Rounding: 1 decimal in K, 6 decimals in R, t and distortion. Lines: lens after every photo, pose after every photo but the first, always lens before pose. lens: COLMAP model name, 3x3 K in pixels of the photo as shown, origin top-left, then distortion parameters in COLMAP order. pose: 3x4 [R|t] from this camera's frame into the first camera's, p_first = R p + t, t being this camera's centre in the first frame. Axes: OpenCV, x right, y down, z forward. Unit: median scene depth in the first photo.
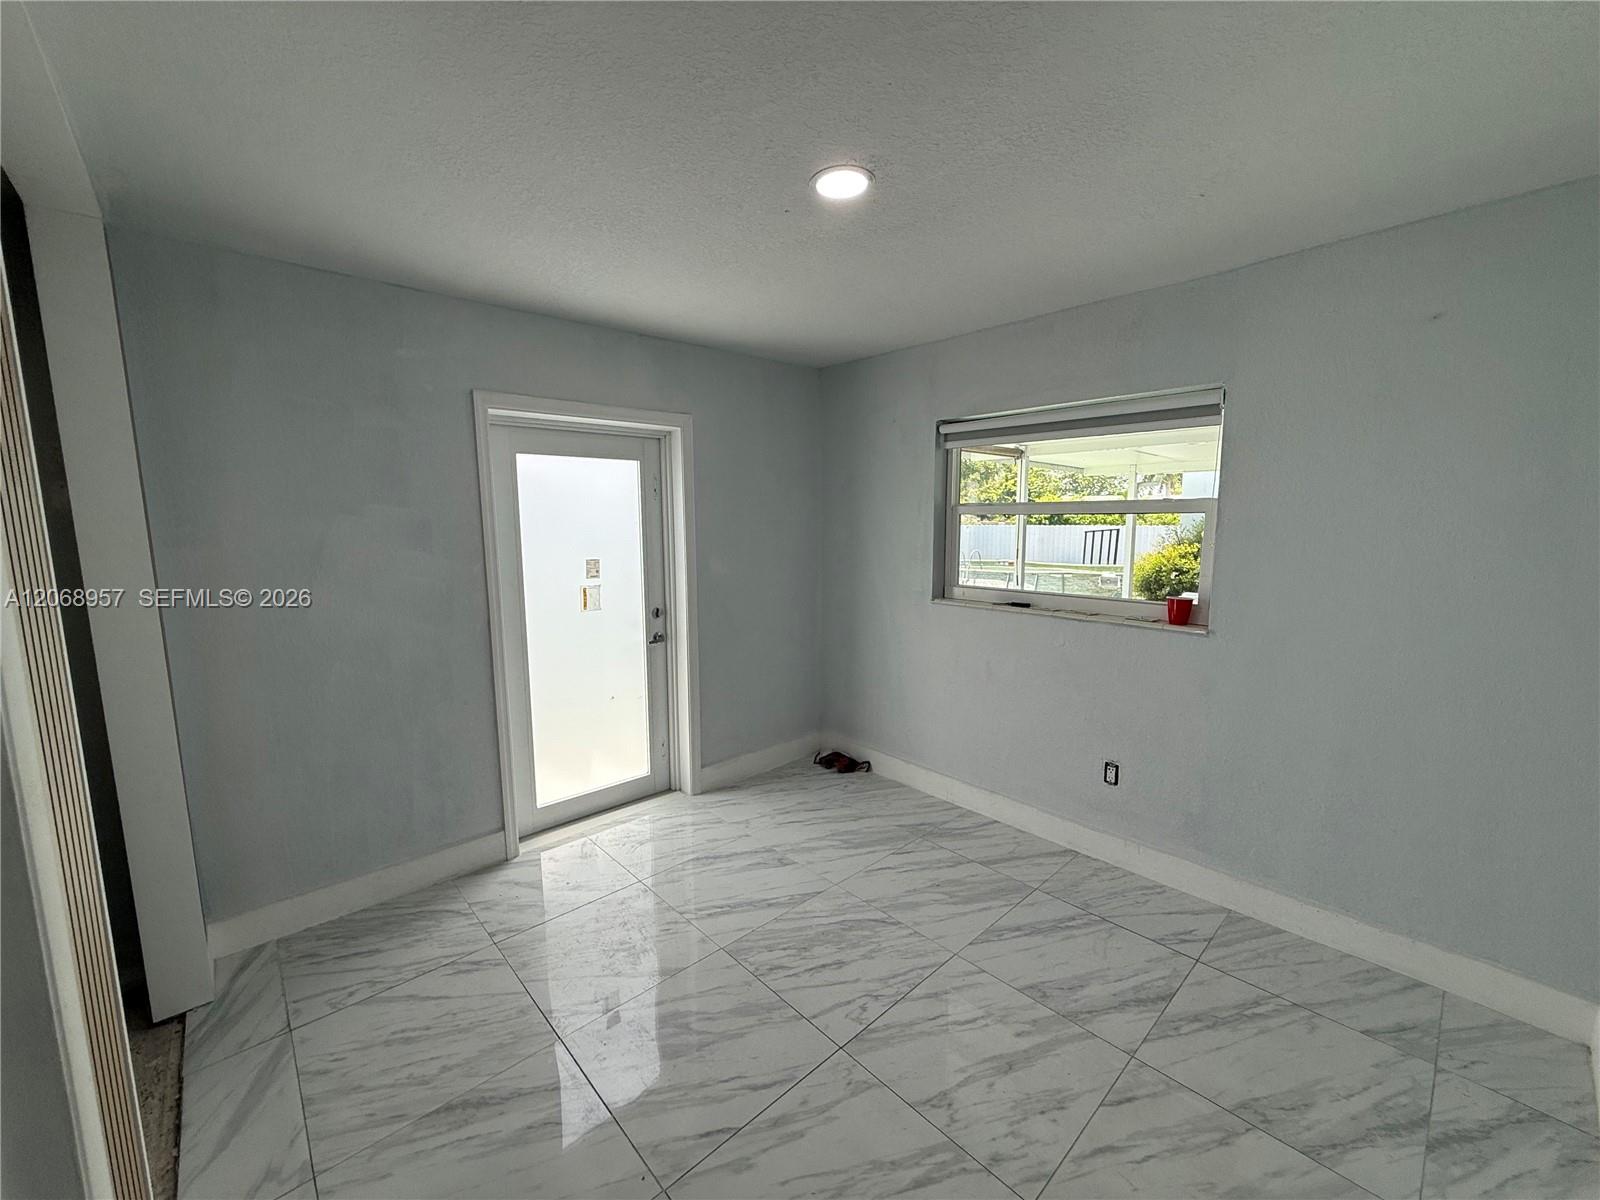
lens RADIAL K [[638.3, 0, 797.9], [0, 638.3, 599.8], [0, 0, 1]] dist [-0.004191, 0.001053]
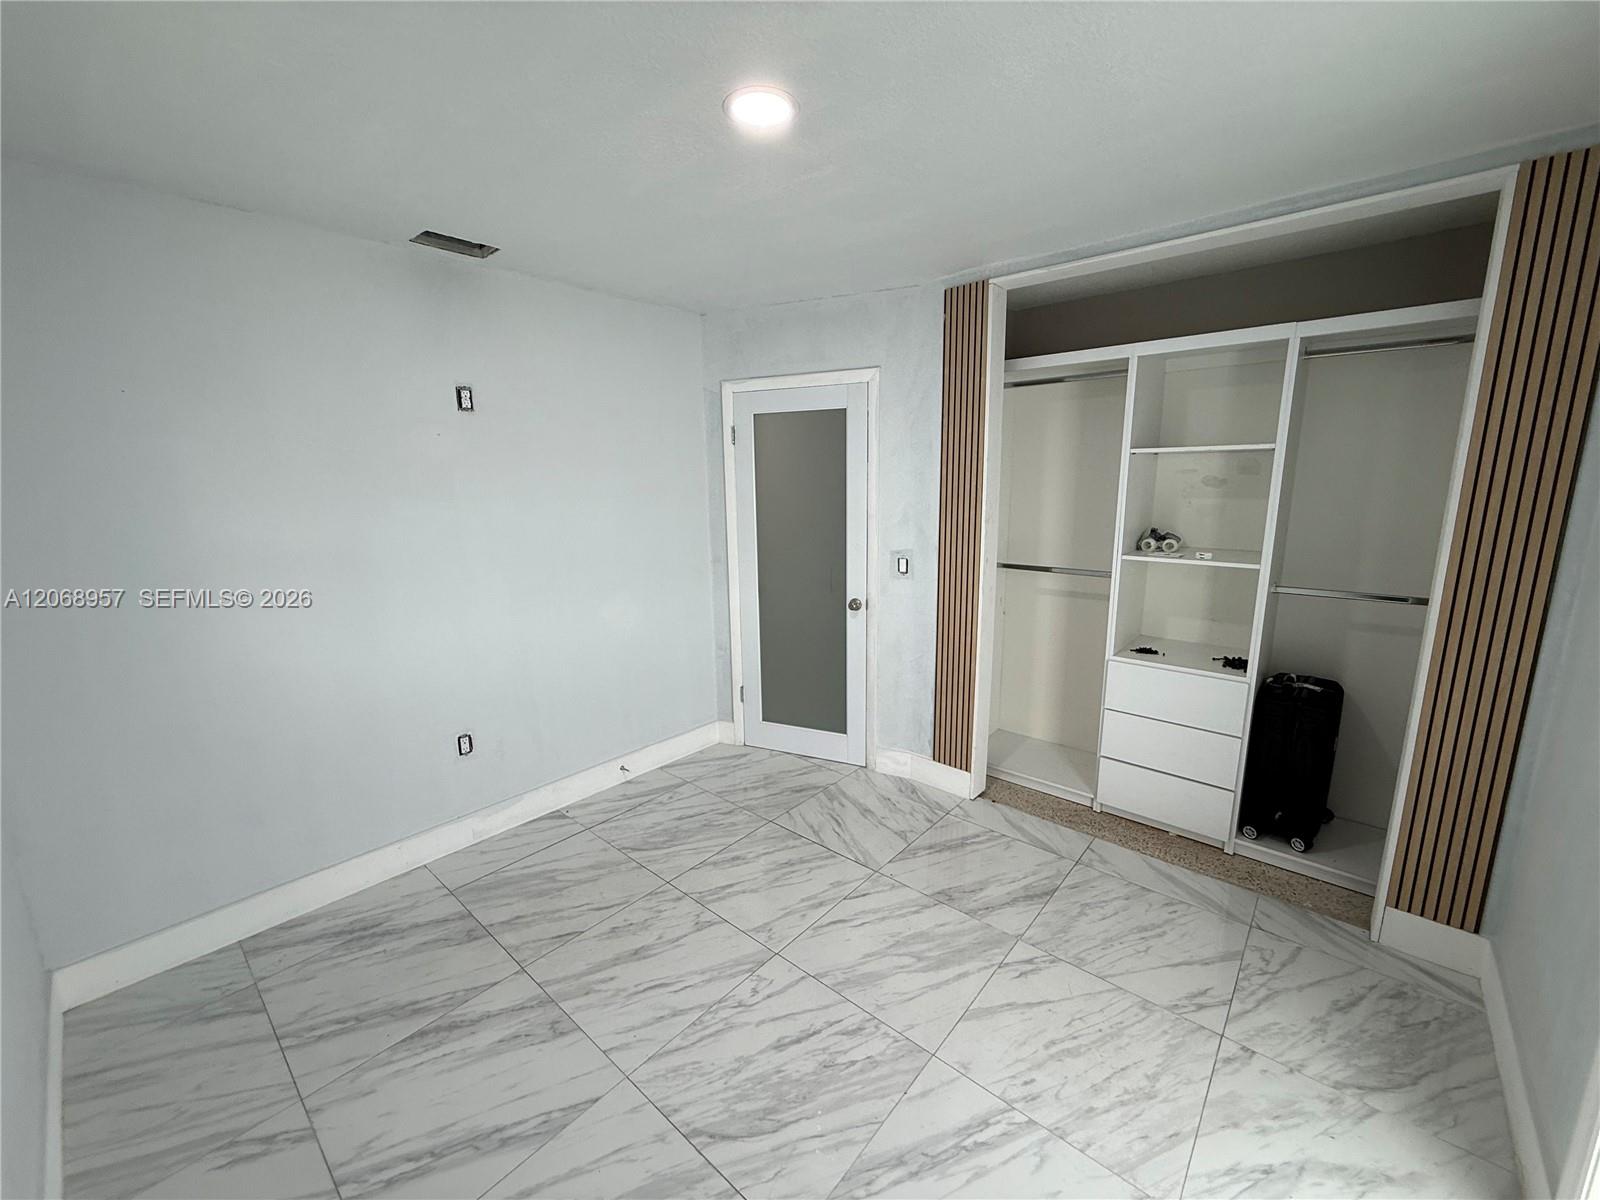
lens RADIAL K [[638.3, 0, 801.1], [0, 638.3, 600.7], [0, 0, 1]] dist [-0.004191, 0.001053]
pose [[-0.993333, 0.038811, -0.108551, 0.115378], [0.002416, 0.948427, 0.316987, -0.246355], [0.115255, 0.314612, -0.942197, 1.749551]]
